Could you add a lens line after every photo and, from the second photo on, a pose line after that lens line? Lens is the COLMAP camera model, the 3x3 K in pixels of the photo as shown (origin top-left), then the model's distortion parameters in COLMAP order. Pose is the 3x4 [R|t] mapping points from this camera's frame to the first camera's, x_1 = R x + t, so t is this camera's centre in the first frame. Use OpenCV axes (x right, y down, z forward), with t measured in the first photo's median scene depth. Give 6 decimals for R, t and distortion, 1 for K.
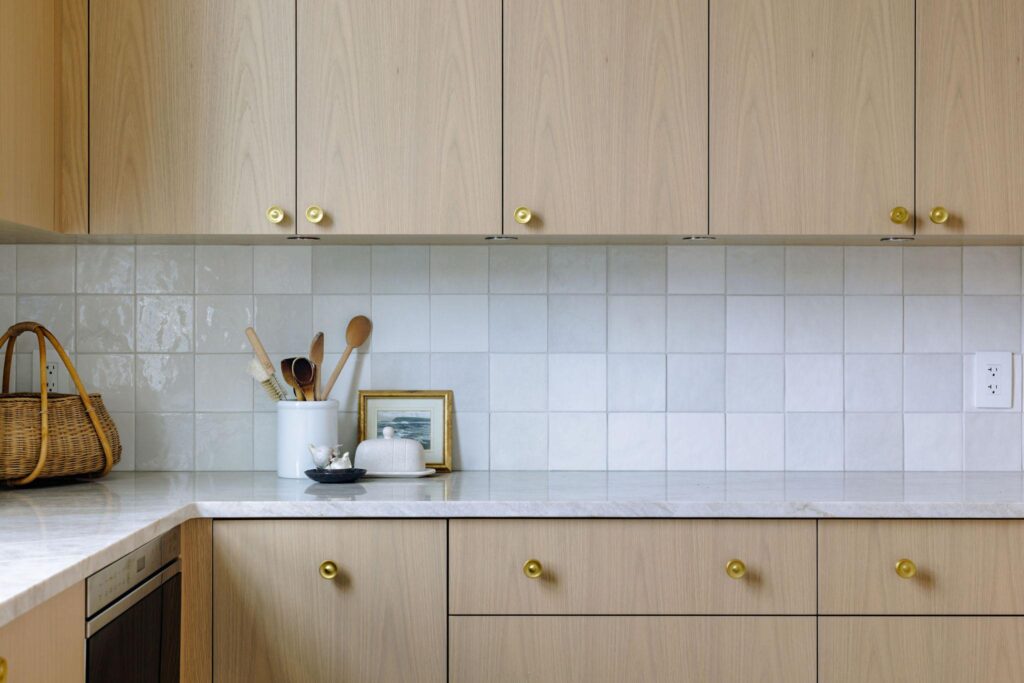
lens RADIAL K [[1543.1, 0, 509.2], [0, 1543.1, 316.8], [0, 0, 1]] dist [0.058621, 0.035462]
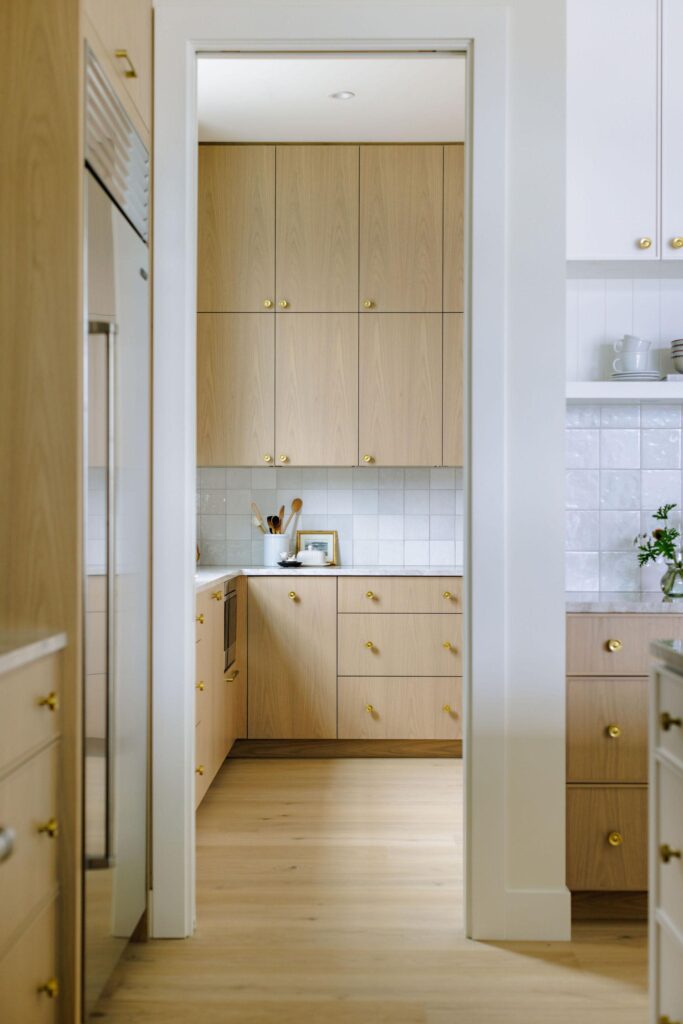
lens RADIAL K [[719.5, 0, 341.5], [0, 719.5, 512.0], [0, 0, 1]] dist [0.008220, 0.001746]
pose [[0.999581, 0.000999, -0.028913, 0.001705], [-0.000468, 0.999832, 0.018343, -0.000304], [0.028927, -0.018322, 0.999414, -0.125959]]
